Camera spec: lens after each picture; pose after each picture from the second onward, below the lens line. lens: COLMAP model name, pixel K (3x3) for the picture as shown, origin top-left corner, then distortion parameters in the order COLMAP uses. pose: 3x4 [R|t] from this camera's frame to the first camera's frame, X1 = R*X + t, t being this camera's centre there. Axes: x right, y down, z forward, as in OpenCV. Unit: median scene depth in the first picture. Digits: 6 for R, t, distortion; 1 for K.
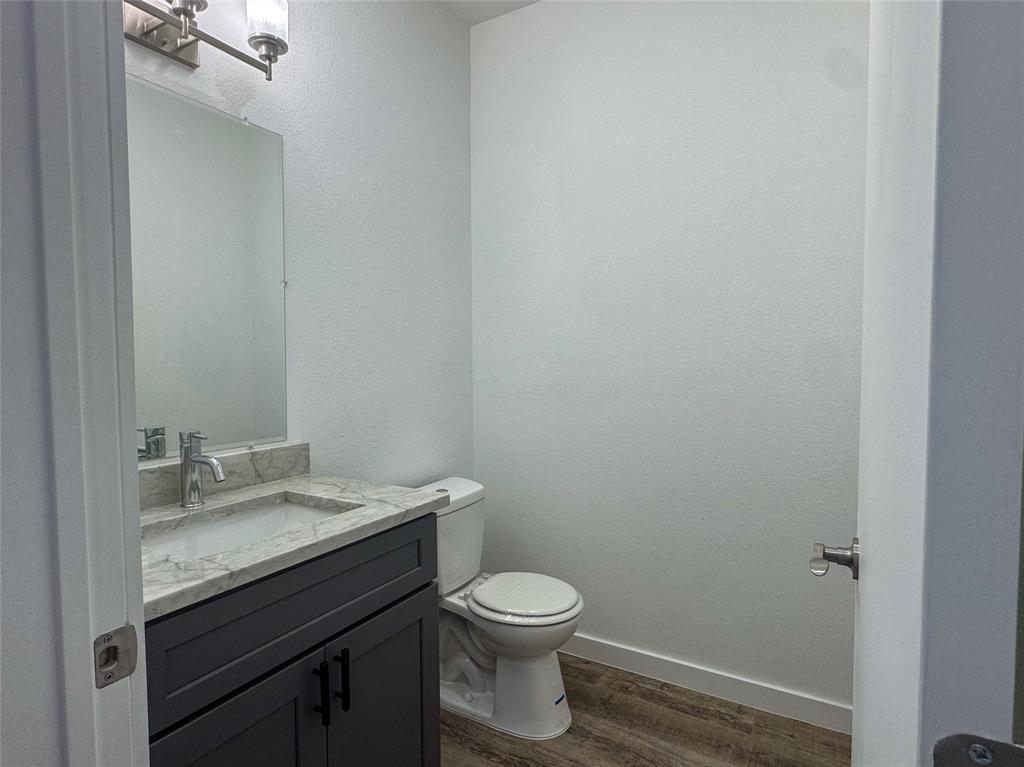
lens RADIAL K [[500.5, 0, 512.0], [0, 500.5, 383.5], [0, 0, 1]] dist [0.000295, -0.000873]
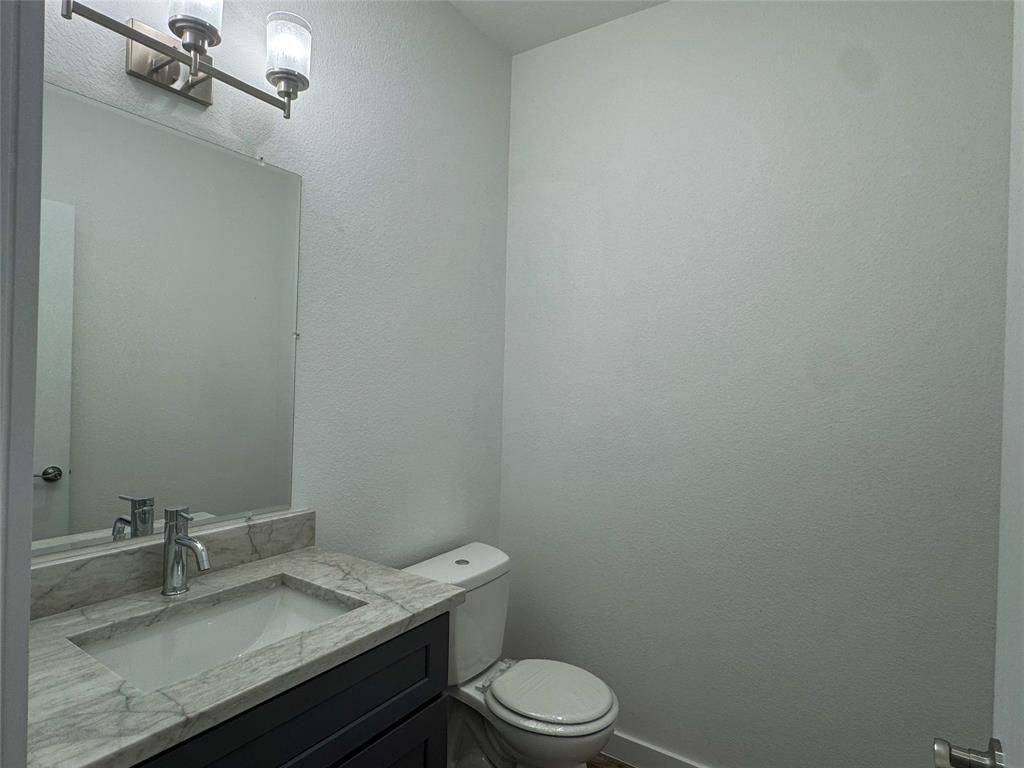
lens RADIAL K [[508.2, 0, 518.3], [0, 508.2, 382.9], [0, 0, 1]] dist [0.001829, 0.000686]
pose [[0.997476, 0.032026, -0.063364, 0.009787], [-0.034392, 0.998738, -0.036608, -0.105559], [0.062112, 0.038695, 0.997319, 0.119843]]
